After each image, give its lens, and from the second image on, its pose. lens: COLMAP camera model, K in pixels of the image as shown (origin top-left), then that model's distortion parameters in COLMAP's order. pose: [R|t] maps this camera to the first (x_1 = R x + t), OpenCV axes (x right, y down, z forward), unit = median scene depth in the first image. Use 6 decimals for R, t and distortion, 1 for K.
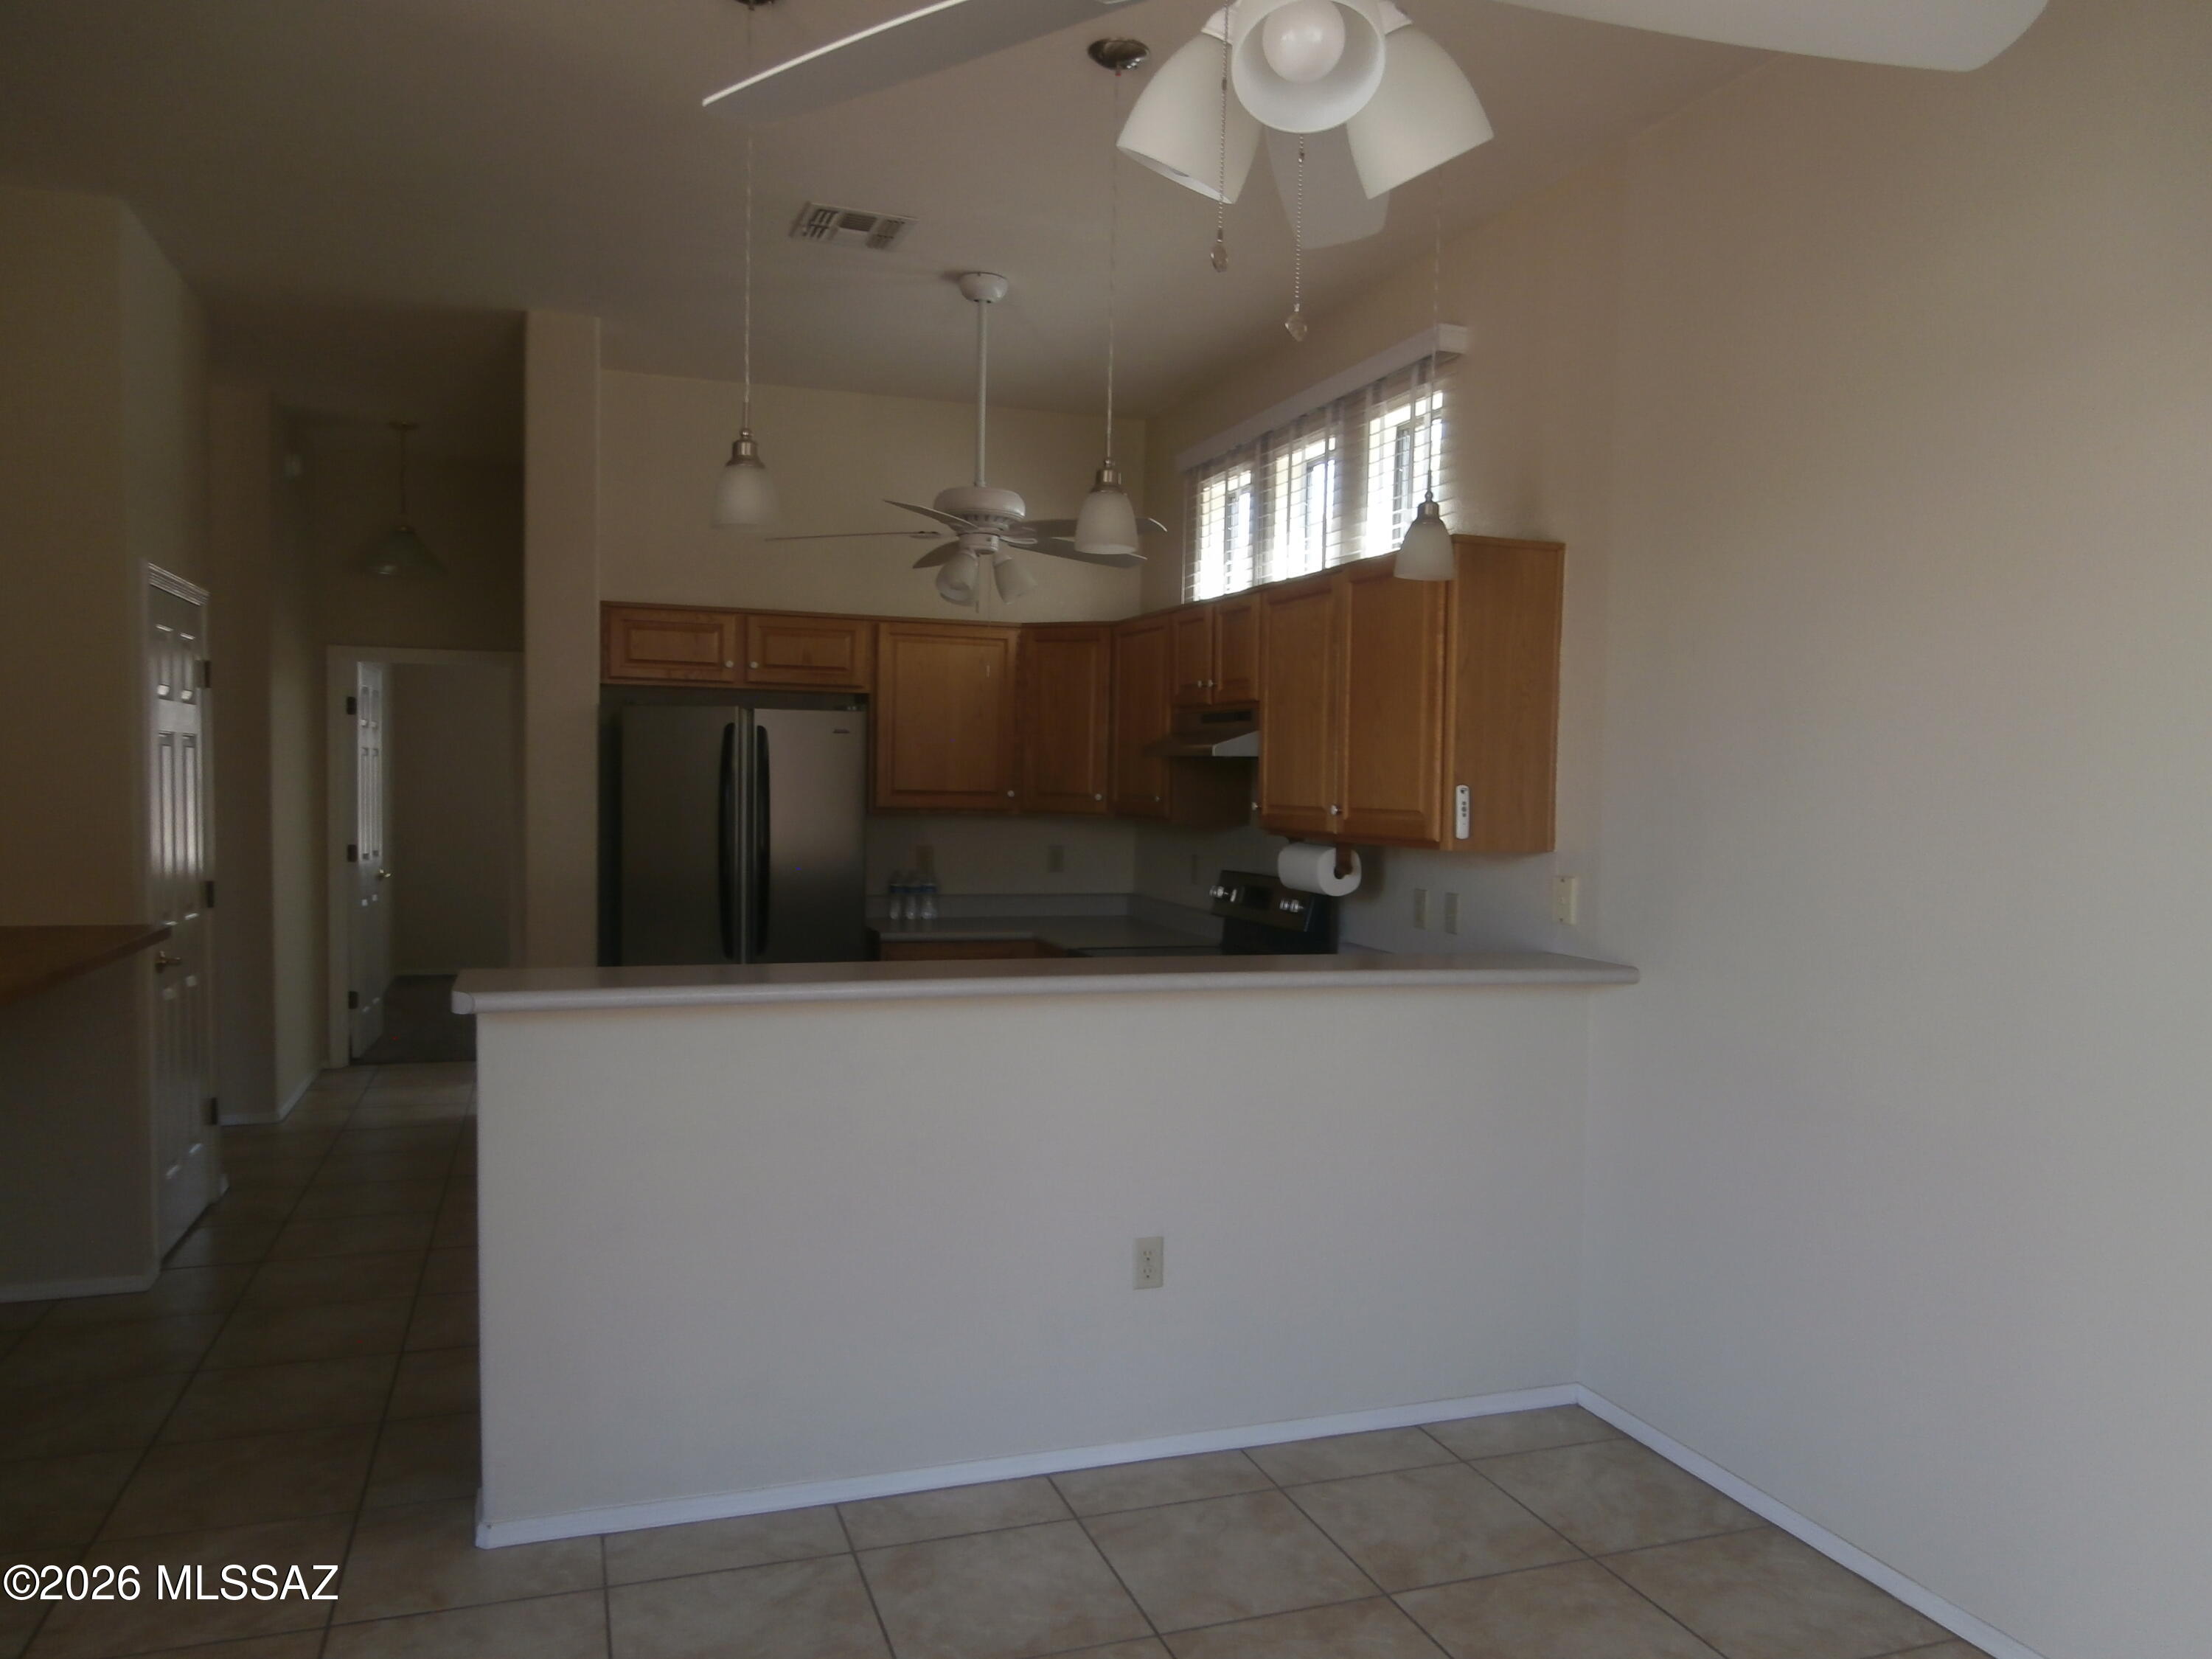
lens RADIAL K [[1561.2, 0, 1106.0], [0, 1561.2, 829.5], [0, 0, 1]] dist [0.004457, -0.030005]
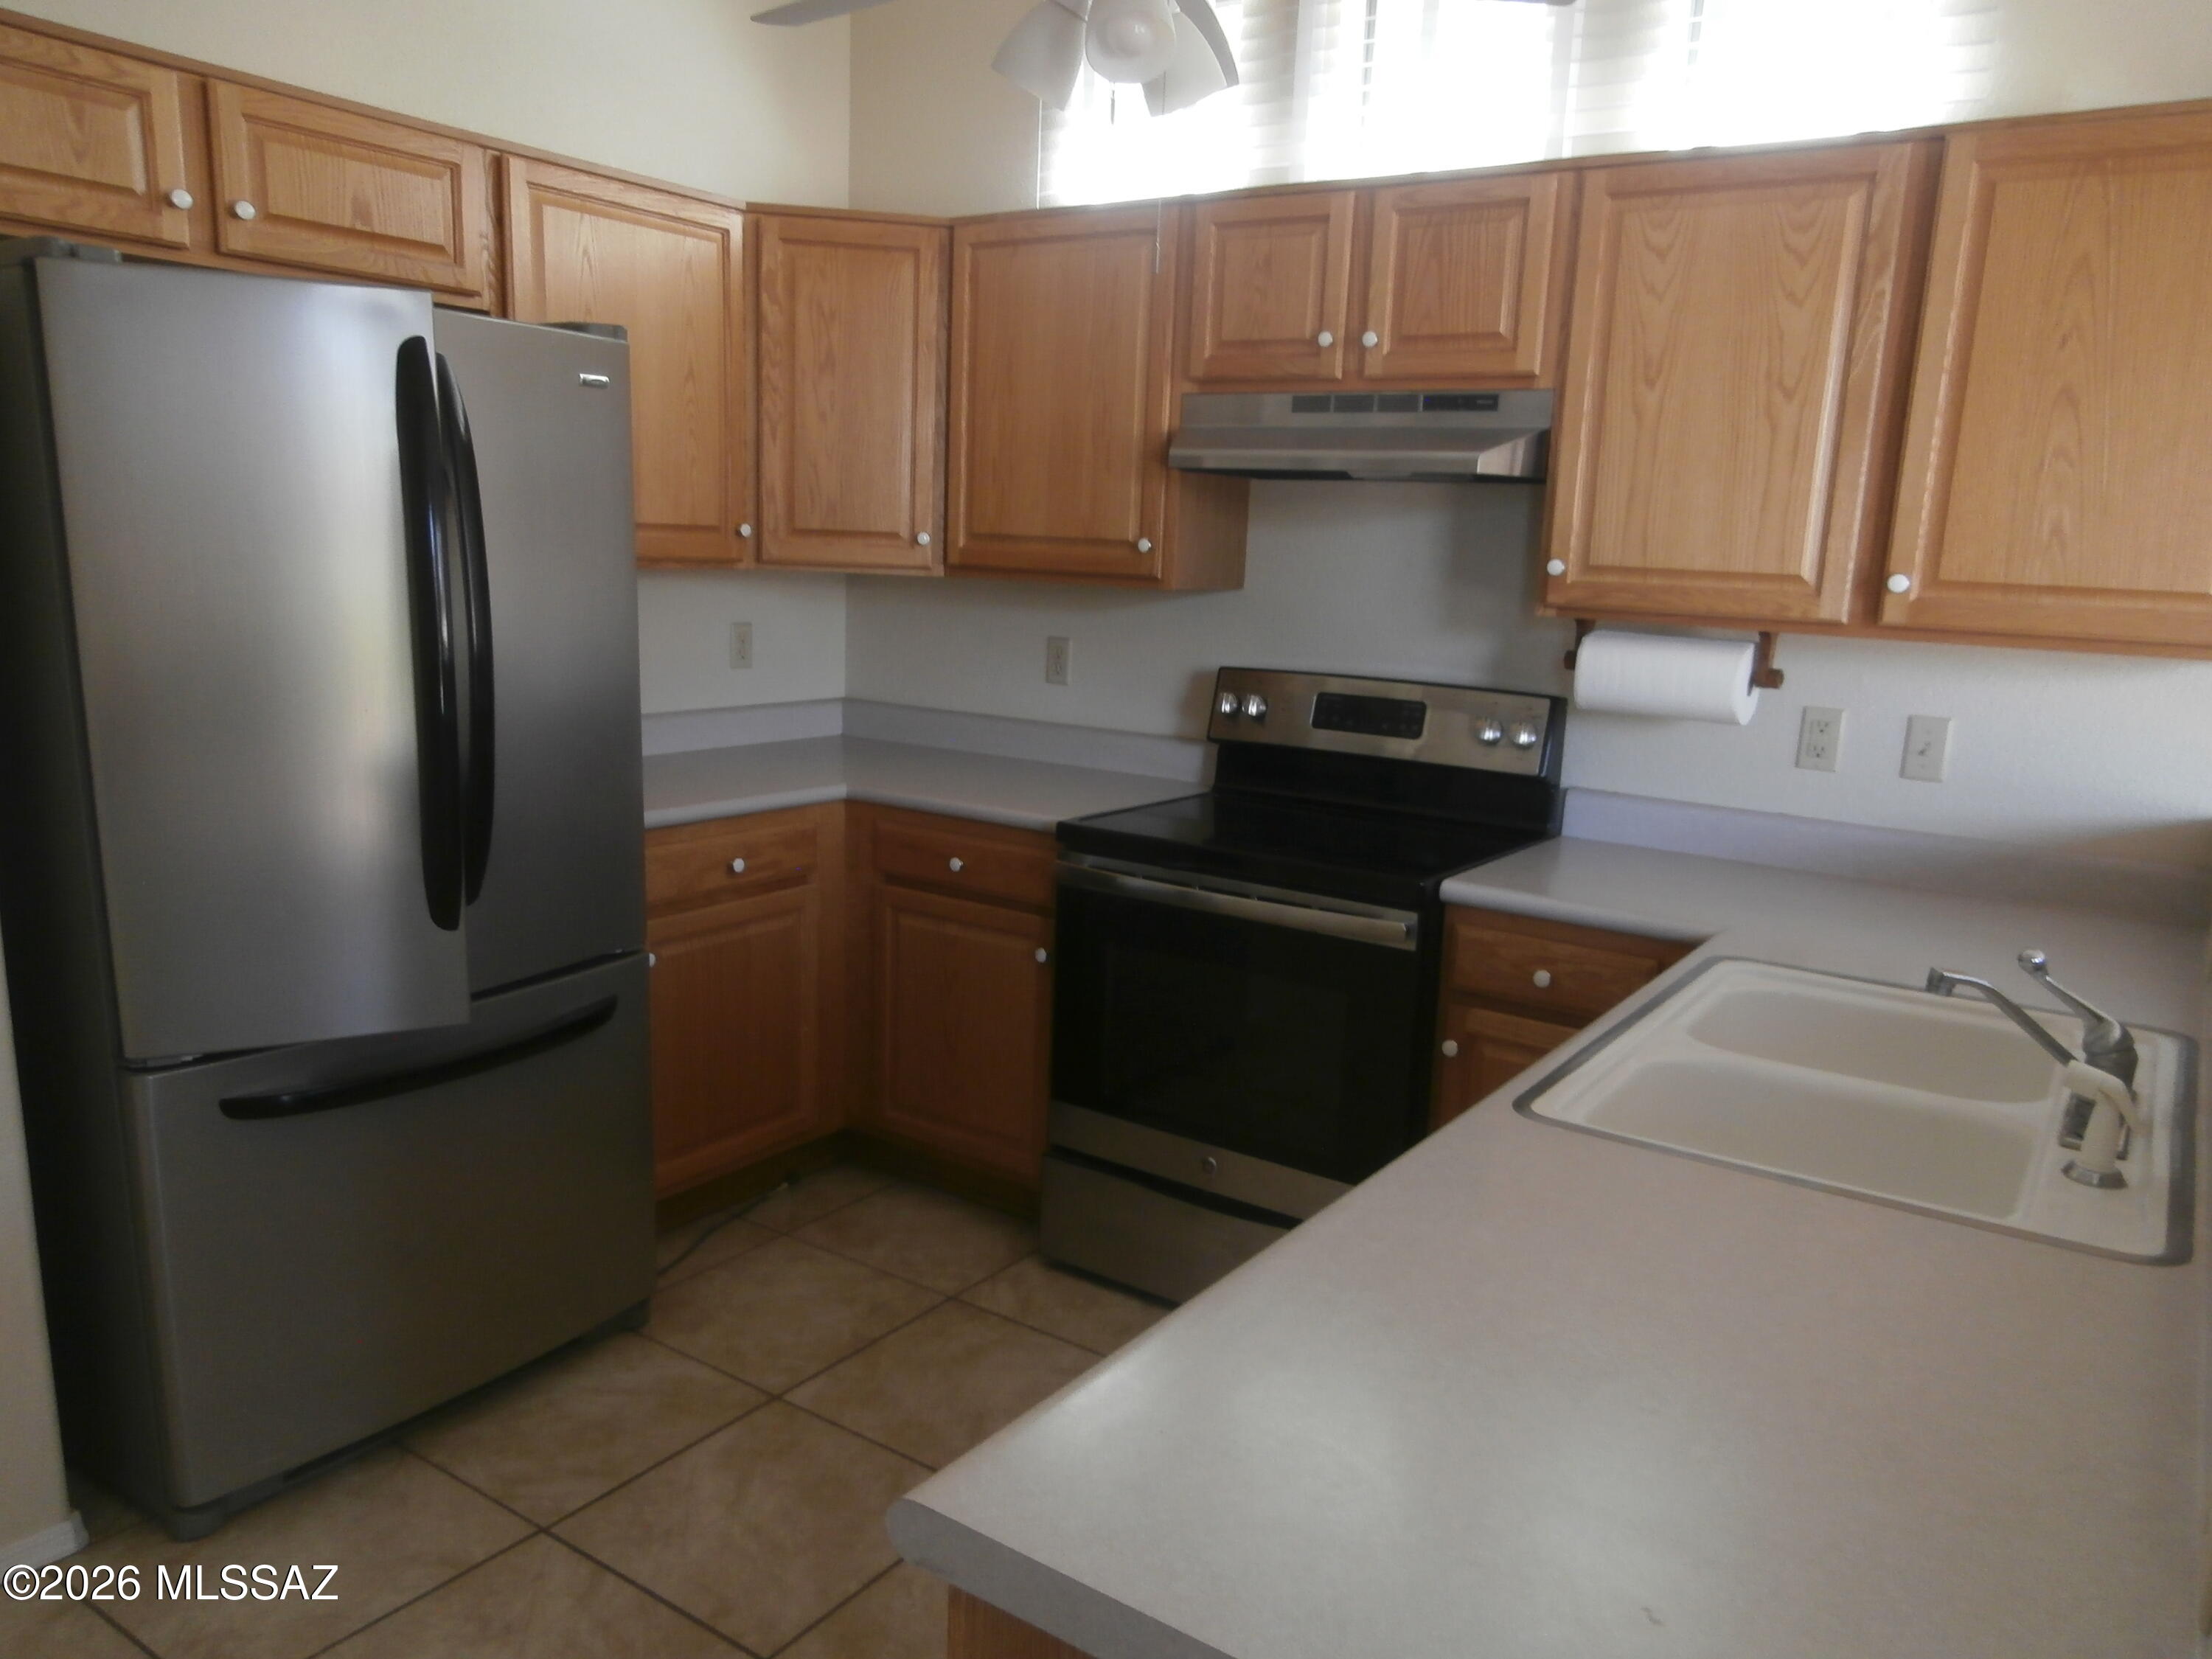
lens RADIAL K [[1521.0, 0, 1201.0], [0, 1521.0, 834.0], [0, 0, 1]] dist [-0.053588, 0.027354]
pose [[0.789263, -0.108543, 0.604387, -0.281244], [-0.001894, 0.983818, 0.179158, -0.014672], [-0.614053, -0.142548, 0.776285, 0.520454]]
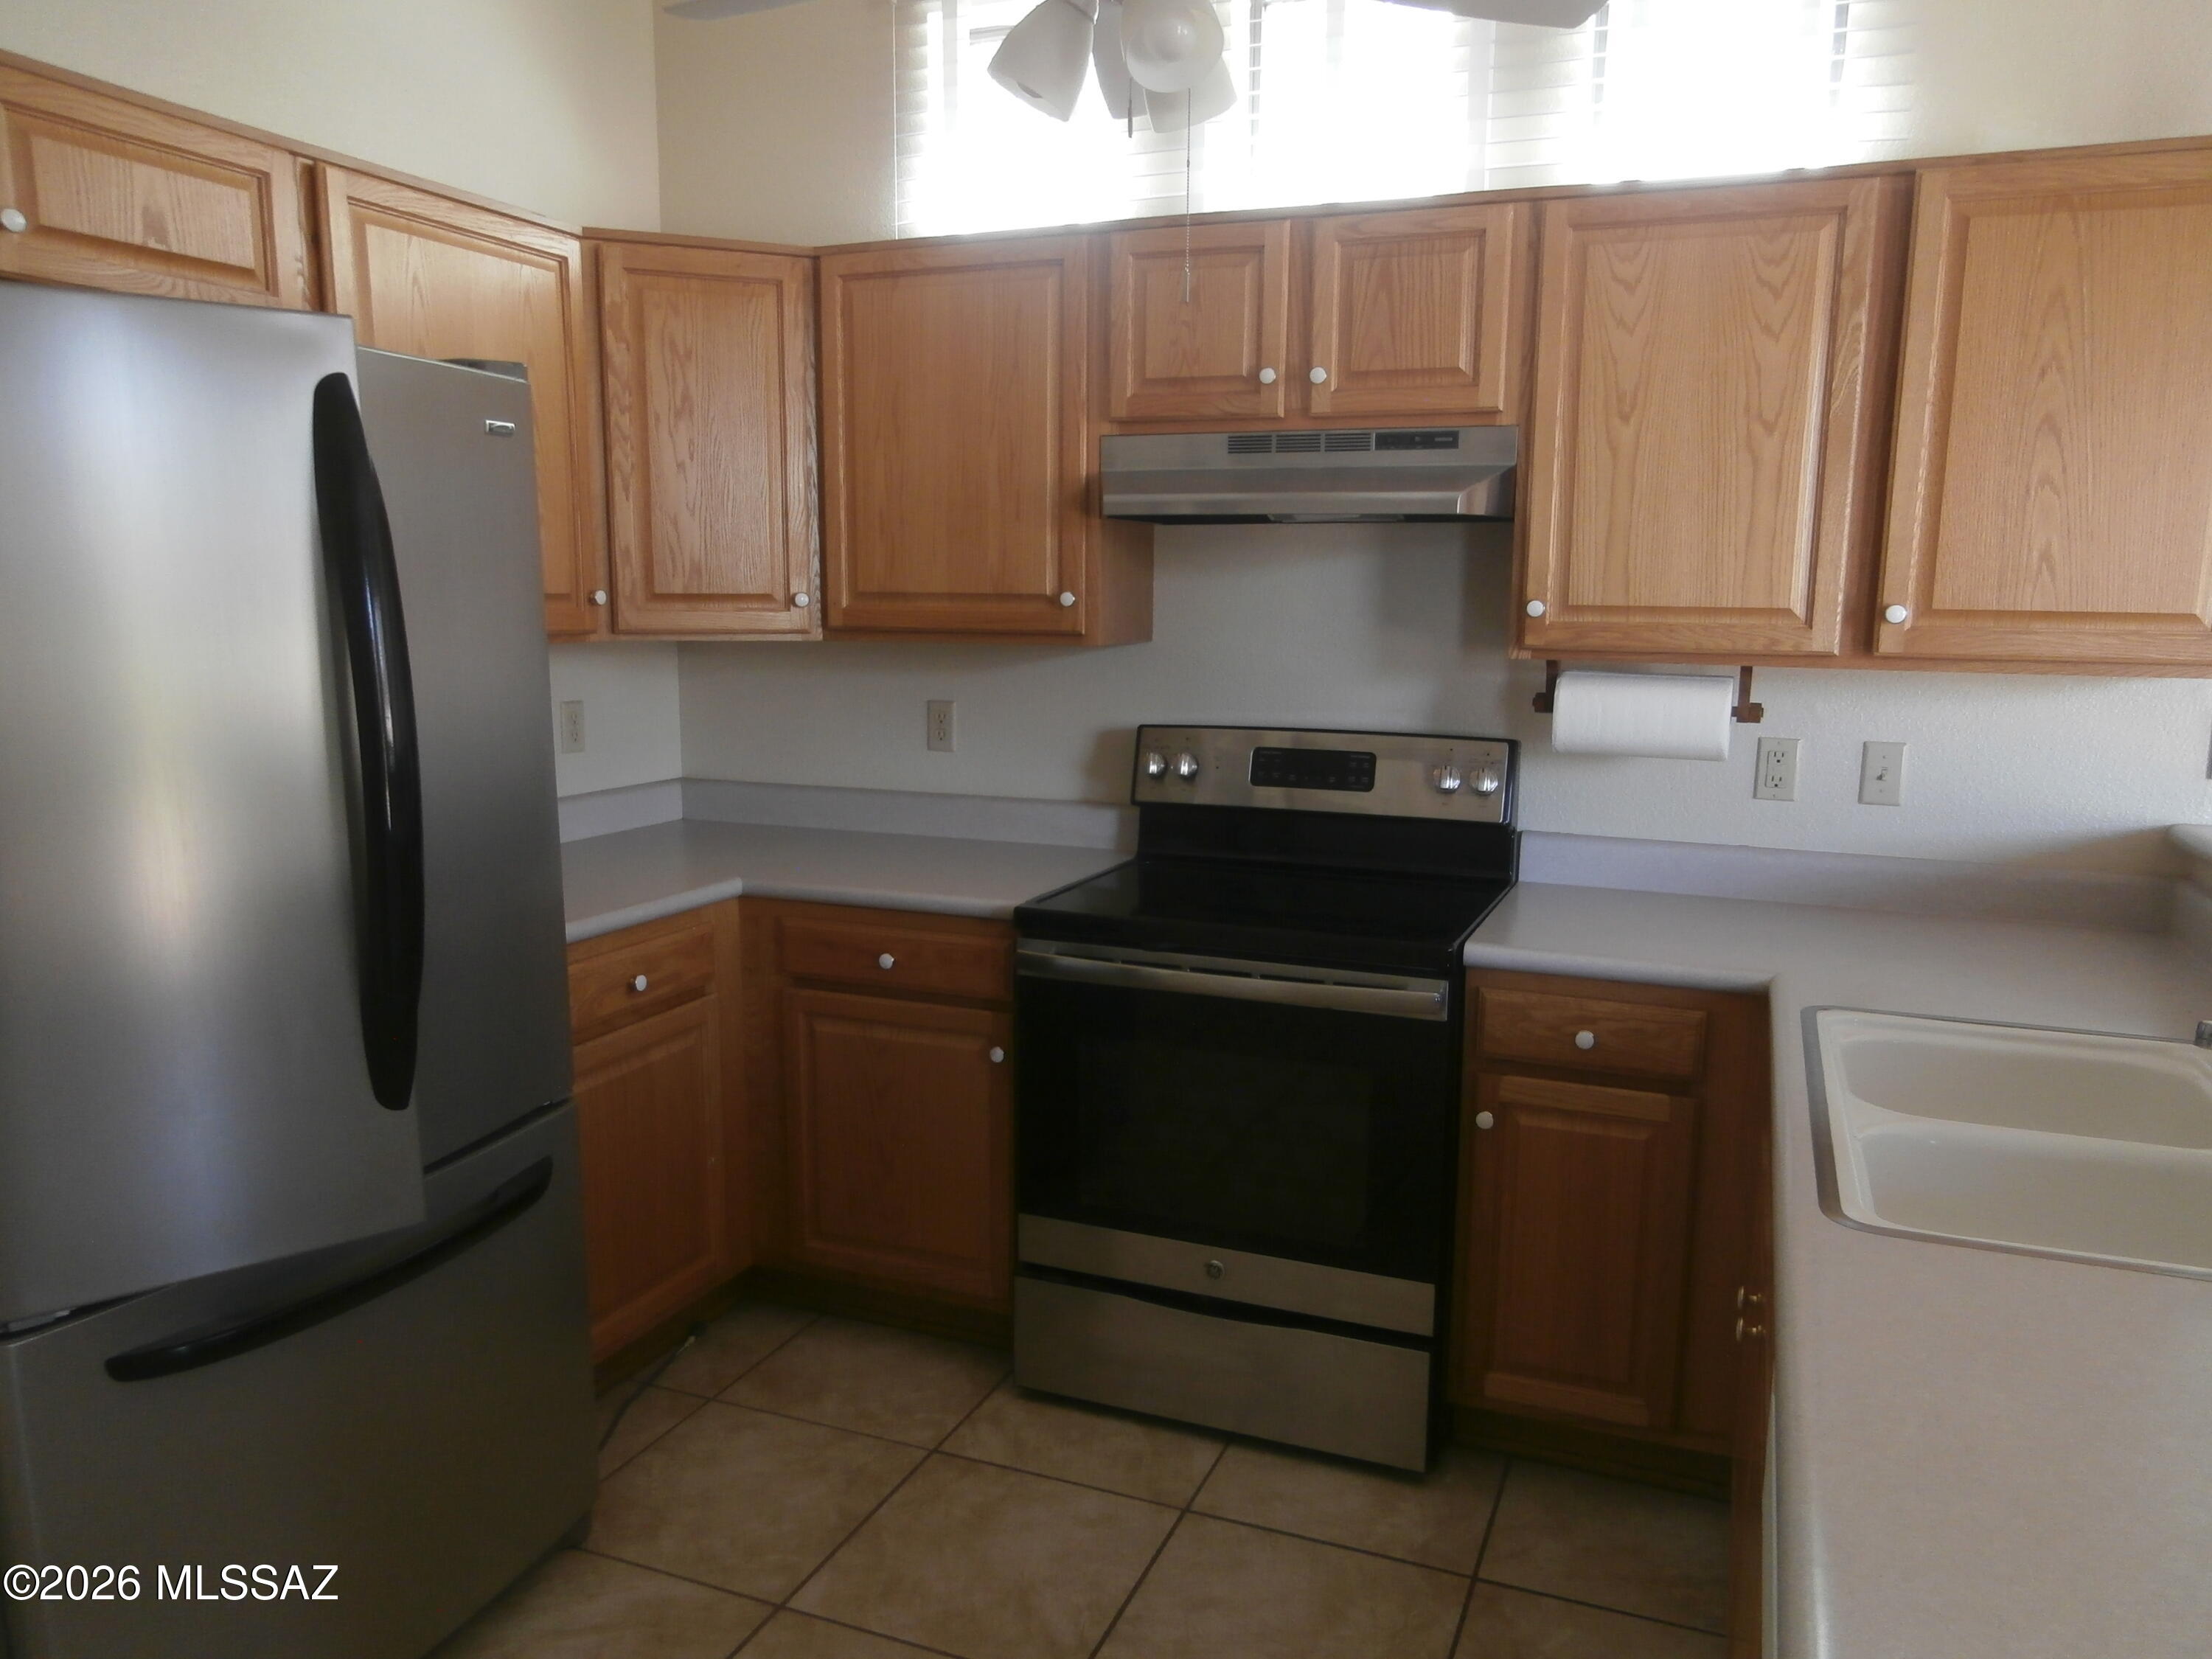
lens RADIAL K [[1521.0, 0, 1201.0], [0, 1521.0, 834.0], [0, 0, 1]] dist [-0.053588, 0.027354]
pose [[0.651064, -0.138443, 0.746290, -0.312926], [0.030887, 0.987243, 0.156197, -0.019190], [-0.758394, -0.078644, 0.647035, 0.601511]]
